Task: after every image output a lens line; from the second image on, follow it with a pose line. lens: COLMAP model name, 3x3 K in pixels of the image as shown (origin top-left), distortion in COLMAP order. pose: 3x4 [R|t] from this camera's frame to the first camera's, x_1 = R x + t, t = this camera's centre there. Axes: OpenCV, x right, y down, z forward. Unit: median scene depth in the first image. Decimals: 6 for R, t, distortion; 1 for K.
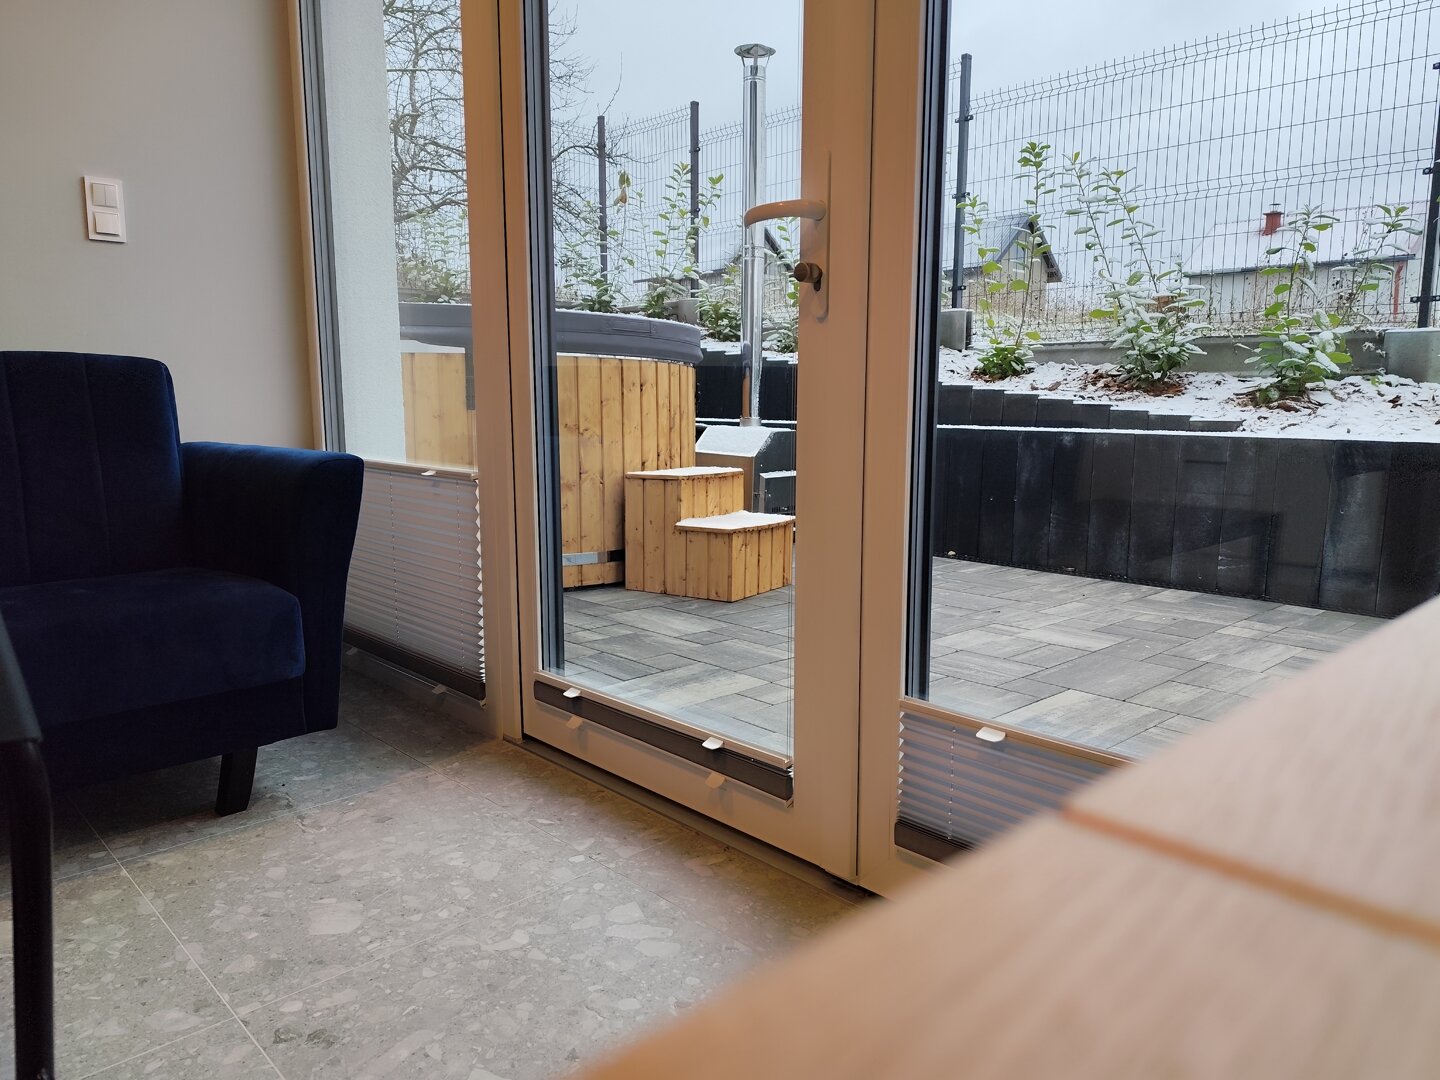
lens RADIAL K [[990.3, 0, 720.6], [0, 990.3, 539.5], [0, 0, 1]] dist [0.035995, 0.000768]
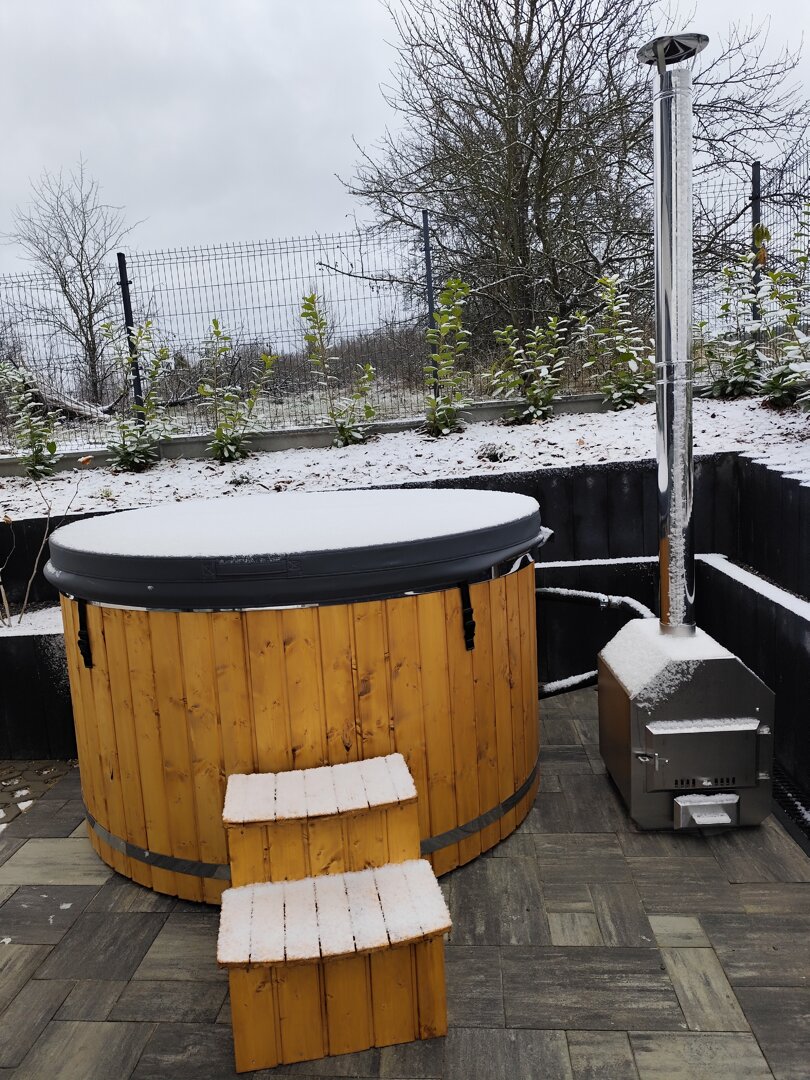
lens RADIAL K [[742.7, 0, 404.3], [0, 742.7, 539.8], [0, 0, 1]] dist [0.035995, 0.000768]
pose [[0.663445, 0.064665, -0.745426, 0.372204], [-0.044402, 0.997905, 0.047049, -0.264831], [0.746906, 0.001884, 0.664926, 0.736046]]
